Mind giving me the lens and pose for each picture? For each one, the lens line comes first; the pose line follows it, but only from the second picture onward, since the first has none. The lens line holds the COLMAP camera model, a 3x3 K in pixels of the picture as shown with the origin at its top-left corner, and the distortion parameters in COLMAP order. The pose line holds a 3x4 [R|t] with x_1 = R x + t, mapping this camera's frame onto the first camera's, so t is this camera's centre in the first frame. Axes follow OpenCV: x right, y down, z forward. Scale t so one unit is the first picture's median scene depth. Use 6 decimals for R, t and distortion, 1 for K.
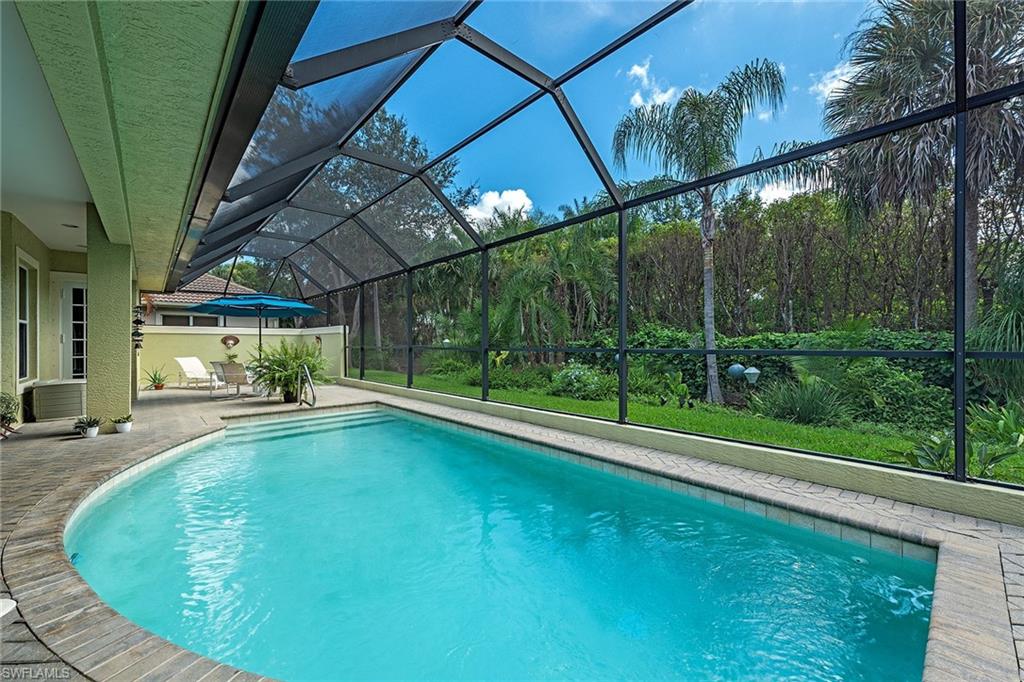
lens RADIAL K [[401.6, 0, 512.0], [0, 401.6, 341.0], [0, 0, 1]] dist [0.001833, 0.000189]
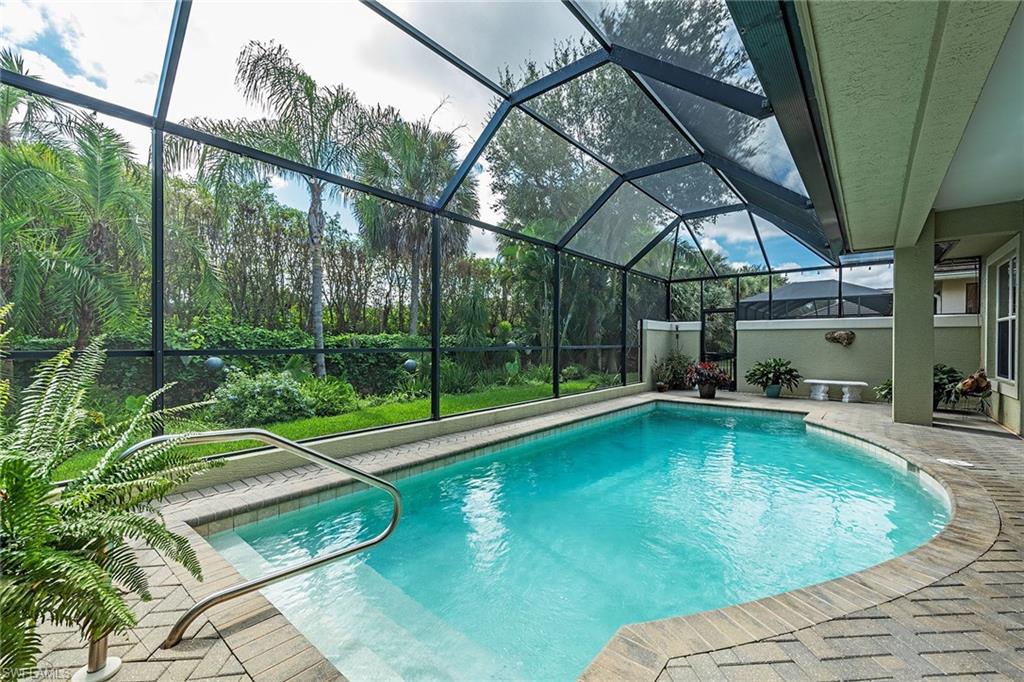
lens RADIAL K [[431.3, 0, 512.0], [0, 431.3, 341.0], [0, 0, 1]] dist [0.000927, 0.000040]
pose [[-0.135761, 0.005329, 0.990727, -1.057912], [-0.006402, 0.999960, -0.006256, 0.013916], [-0.990721, -0.007192, -0.135721, 1.191349]]
